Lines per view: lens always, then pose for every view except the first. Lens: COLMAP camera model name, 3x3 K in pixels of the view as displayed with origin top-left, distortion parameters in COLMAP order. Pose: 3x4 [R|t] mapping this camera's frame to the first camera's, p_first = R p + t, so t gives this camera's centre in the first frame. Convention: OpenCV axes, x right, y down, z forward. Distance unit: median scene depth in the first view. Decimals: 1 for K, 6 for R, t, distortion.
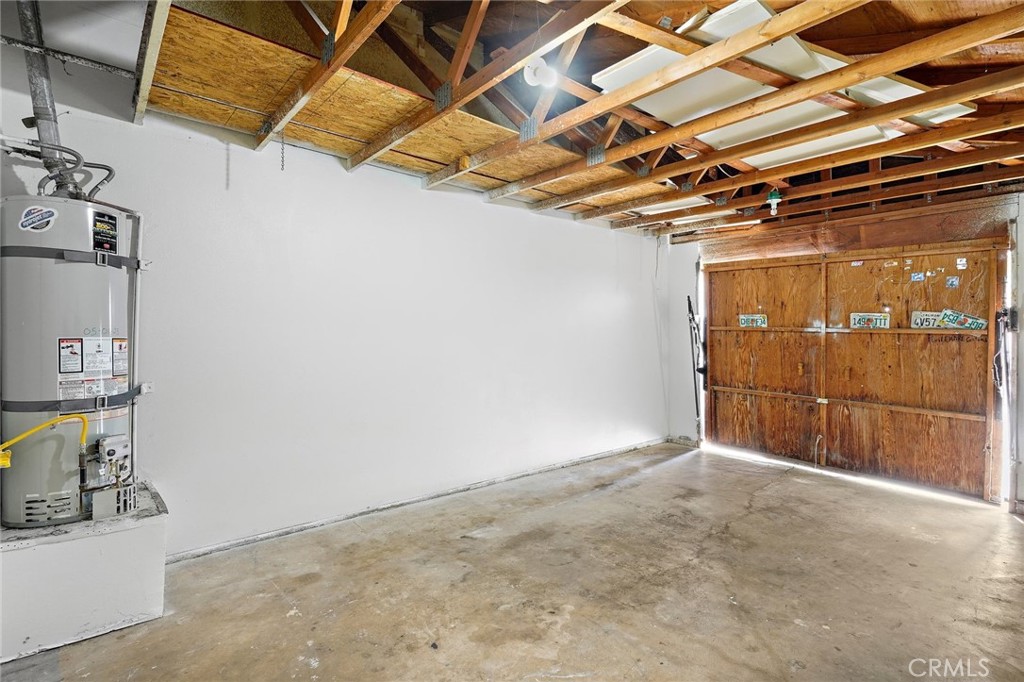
lens RADIAL K [[493.5, 0, 512.2], [0, 493.5, 336.0], [0, 0, 1]] dist [-0.018207, 0.000064]
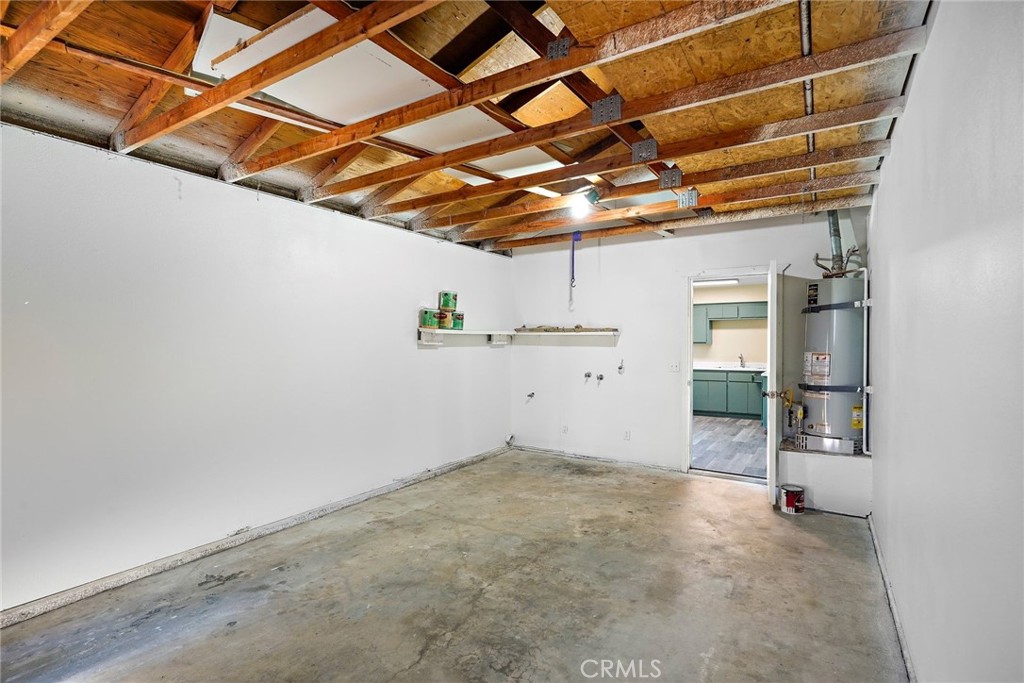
lens RADIAL K [[493.5, 0, 513.4], [0, 493.5, 342.5], [0, 0, 1]] dist [-0.018207, 0.000064]
pose [[-0.956233, -0.010893, -0.292403, 0.655547], [-0.010980, 0.999939, -0.001345, -0.017658], [0.292400, 0.001924, -0.956294, 2.089311]]
